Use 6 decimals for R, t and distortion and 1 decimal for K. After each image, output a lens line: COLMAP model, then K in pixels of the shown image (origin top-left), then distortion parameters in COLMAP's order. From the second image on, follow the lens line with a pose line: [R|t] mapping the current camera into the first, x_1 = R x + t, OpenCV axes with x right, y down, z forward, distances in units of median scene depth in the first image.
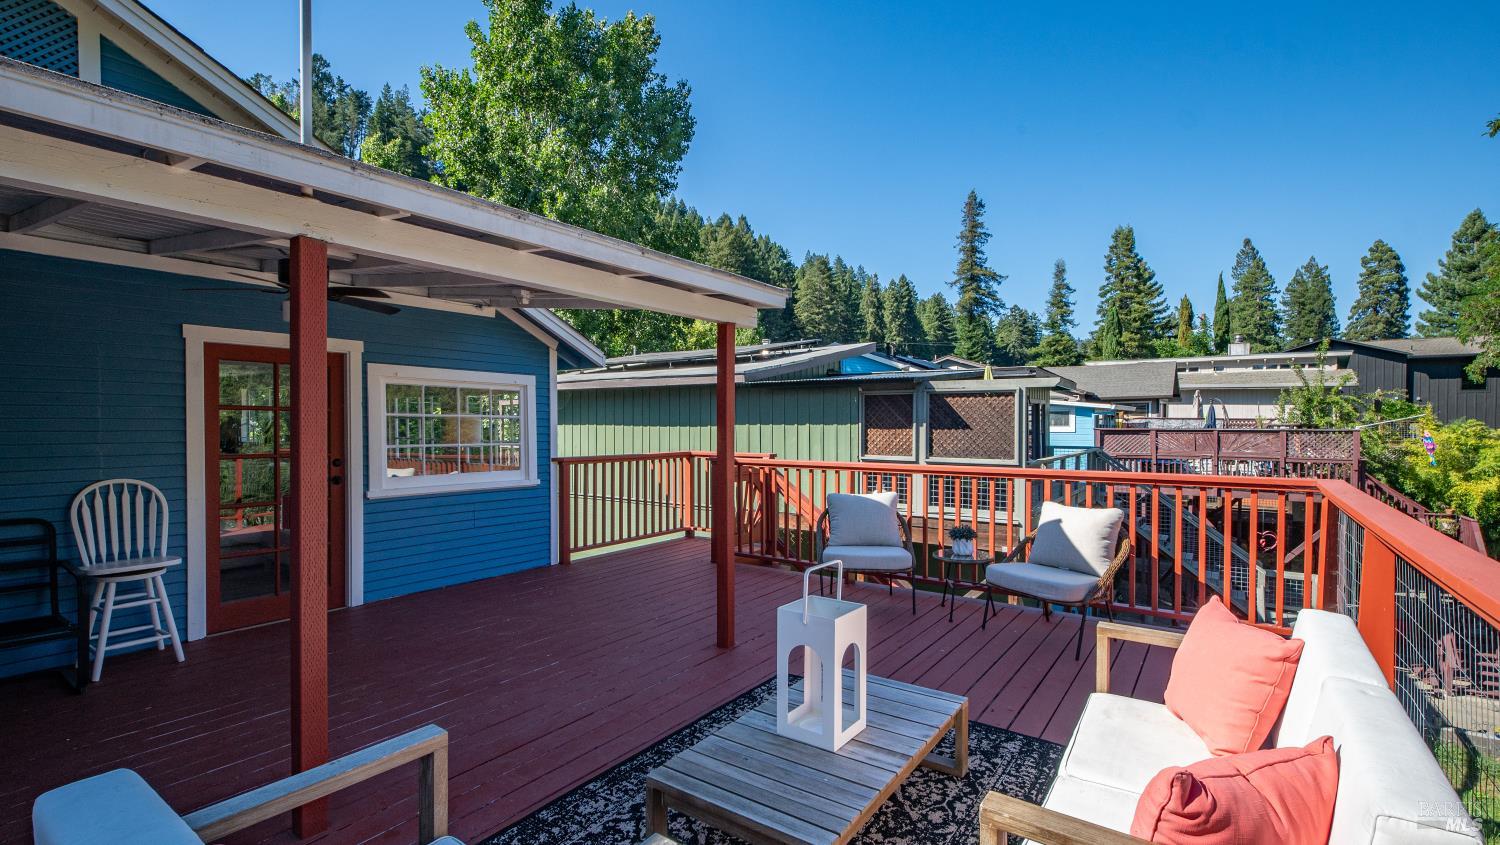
lens RADIAL K [[676.3, 0, 750.2], [0, 676.3, 422.8], [0, 0, 1]] dist [0.013235, -0.007941]
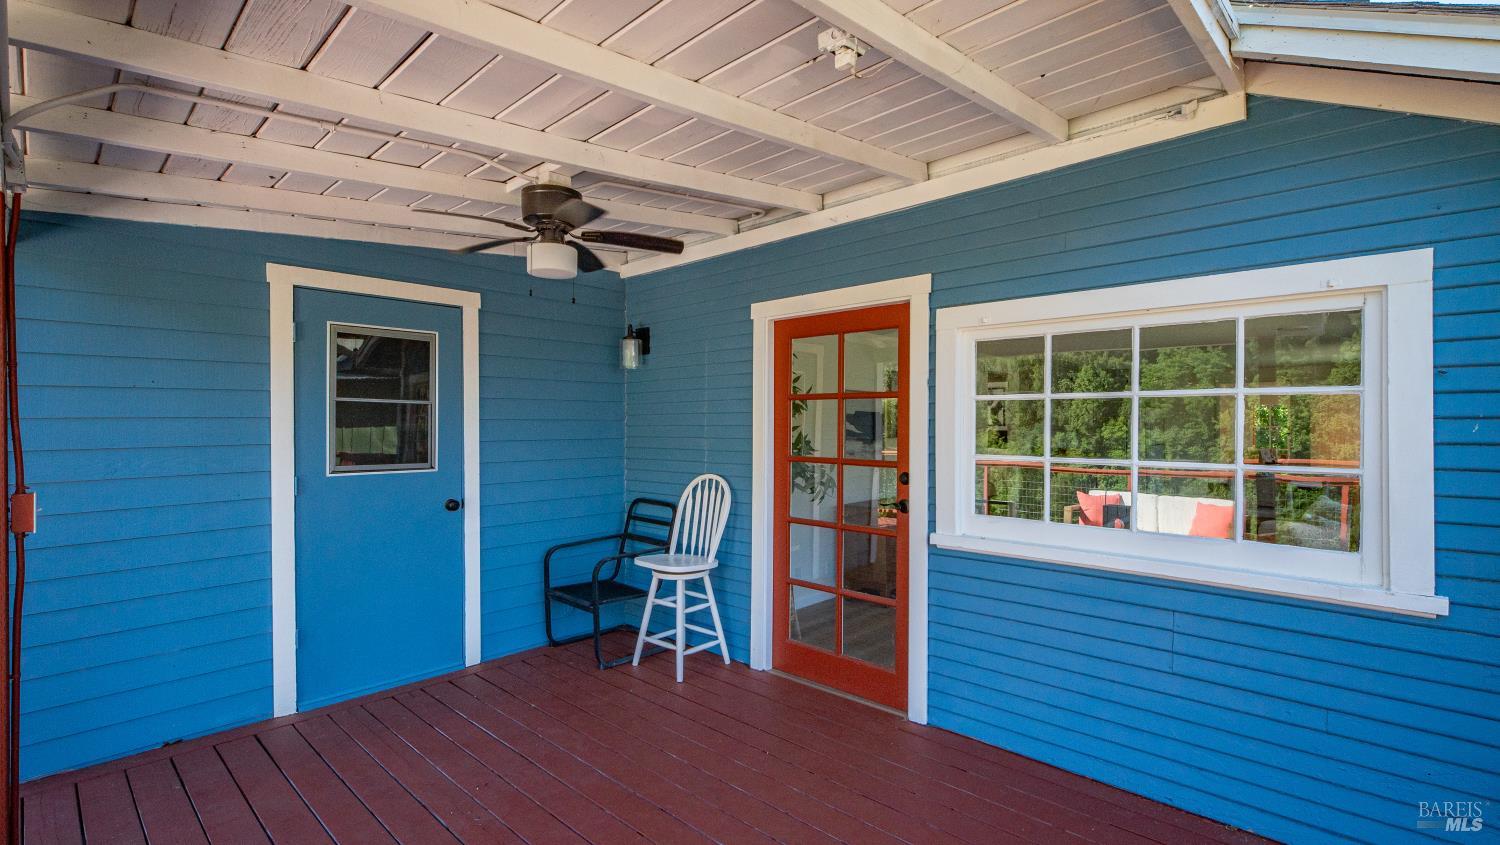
lens RADIAL K [[676.3, 0, 748.0], [0, 676.3, 430.5], [0, 0, 1]] dist [0.013235, -0.007941]
pose [[-0.133198, 0.003913, -0.991082, 0.026121], [-0.002596, 0.999987, 0.004297, 0.012078], [0.991086, 0.003145, -0.133186, 0.923626]]
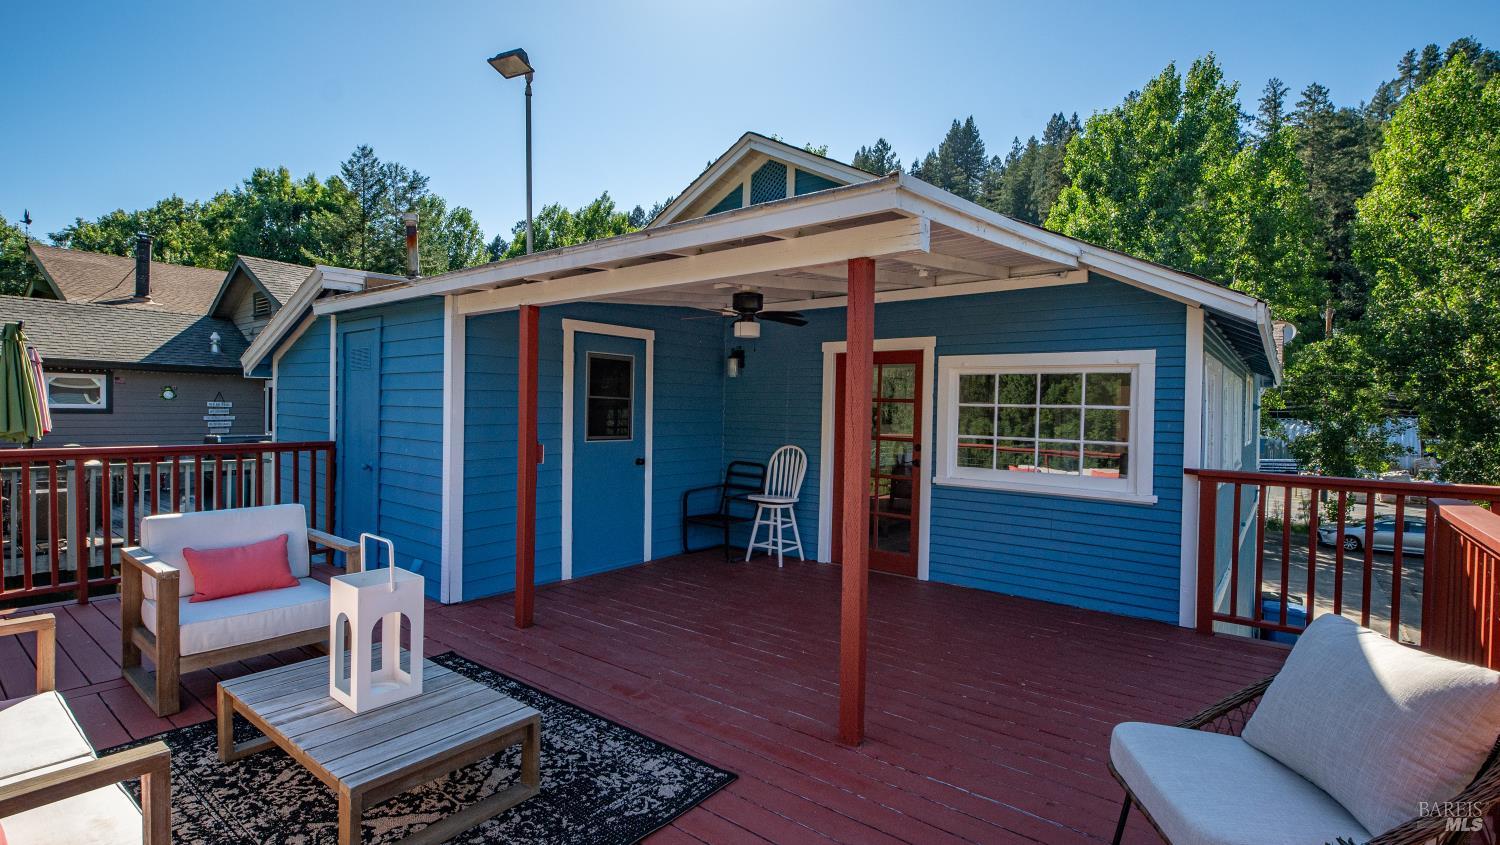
lens RADIAL K [[693.6, 0, 749.3], [0, 693.6, 422.2], [0, 0, 1]] dist [-0.000736, -0.002271]
pose [[-0.042672, 0.015402, -0.998970, 0.534991], [-0.020229, 0.999663, 0.016277, 0.003390], [0.998884, 0.020903, -0.042346, 0.756552]]
